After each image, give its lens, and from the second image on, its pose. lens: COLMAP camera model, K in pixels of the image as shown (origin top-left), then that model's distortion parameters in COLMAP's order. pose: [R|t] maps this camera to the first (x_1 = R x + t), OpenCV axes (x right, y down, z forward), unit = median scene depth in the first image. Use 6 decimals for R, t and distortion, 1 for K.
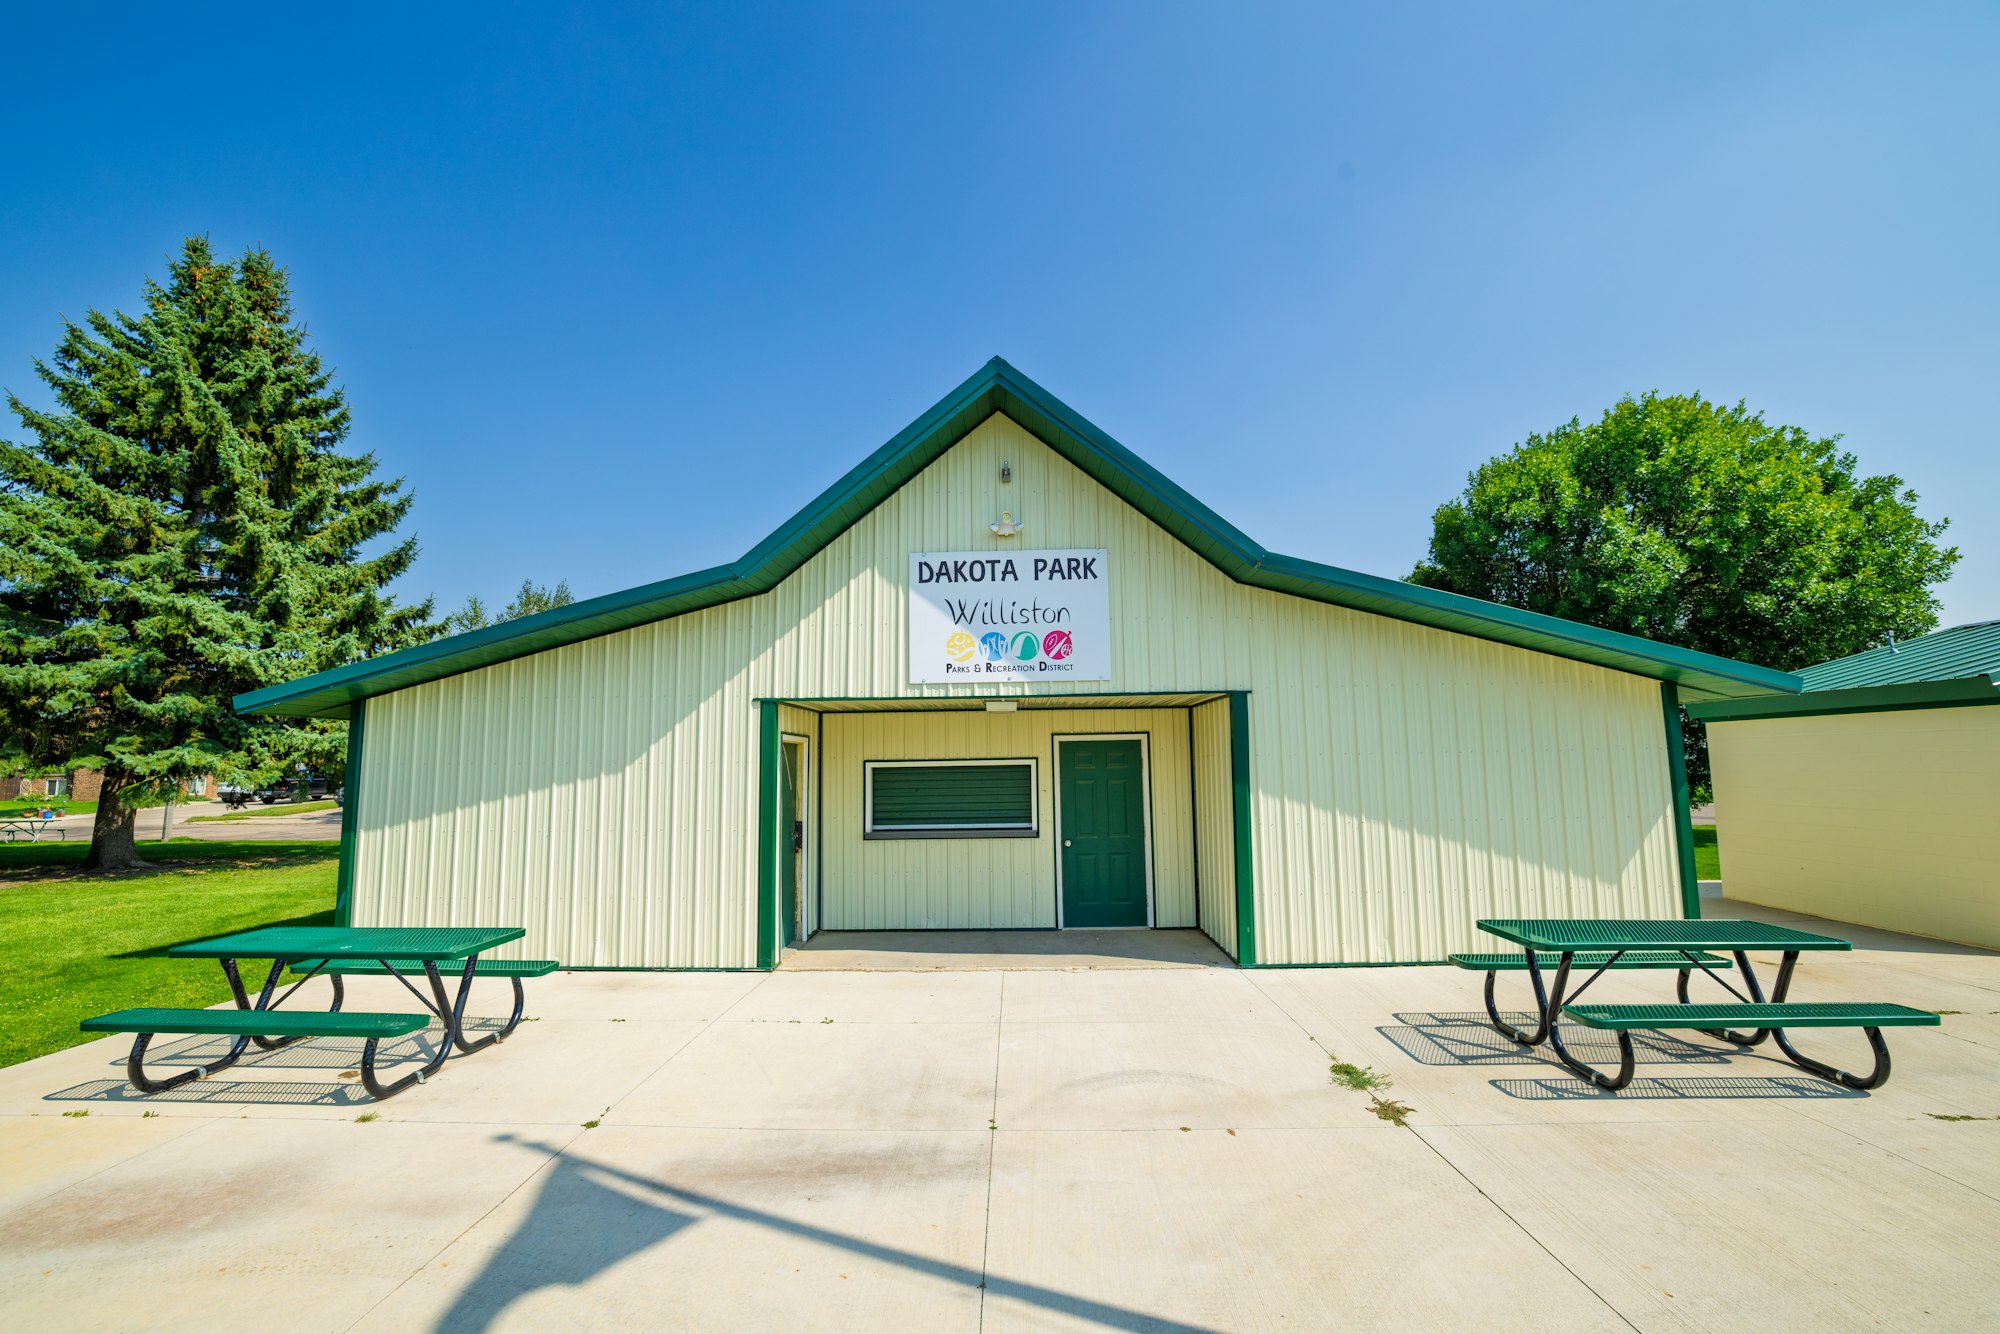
lens RADIAL K [[902.9, 0, 1009.1], [0, 902.9, 661.1], [0, 0, 1]] dist [-0.011632, 0.000199]
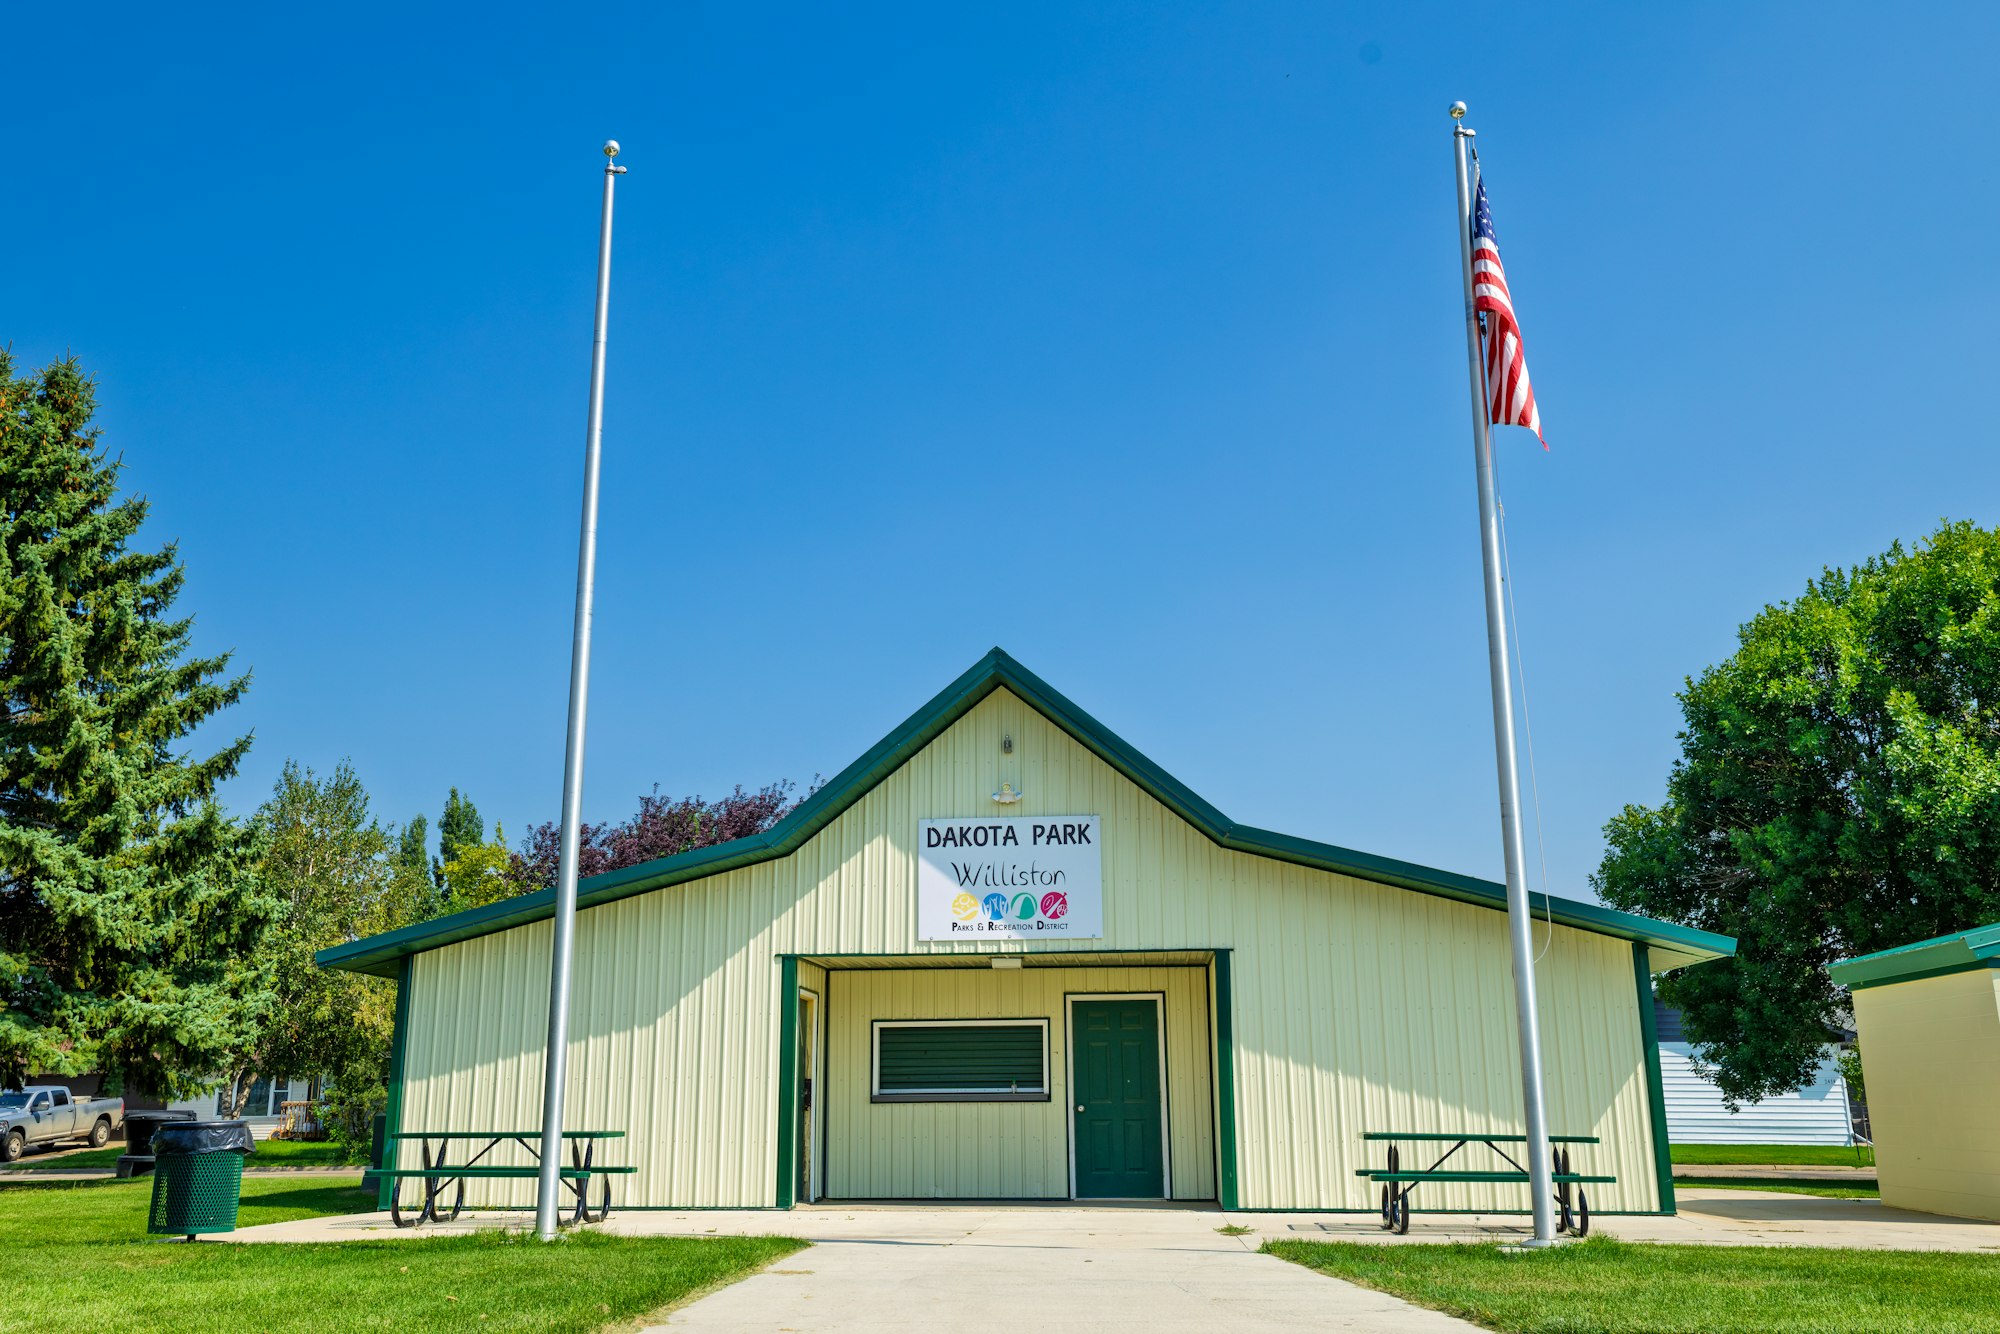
lens RADIAL K [[1742.7, 0, 986.2], [0, 1742.7, 661.4], [0, 0, 1]] dist [0.033027, 0.007126]
pose [[0.997378, -0.008587, -0.071855, 0.120794], [-0.000654, 0.991826, -0.127598, -0.039644], [0.072363, 0.127310, 0.989220, -1.076252]]
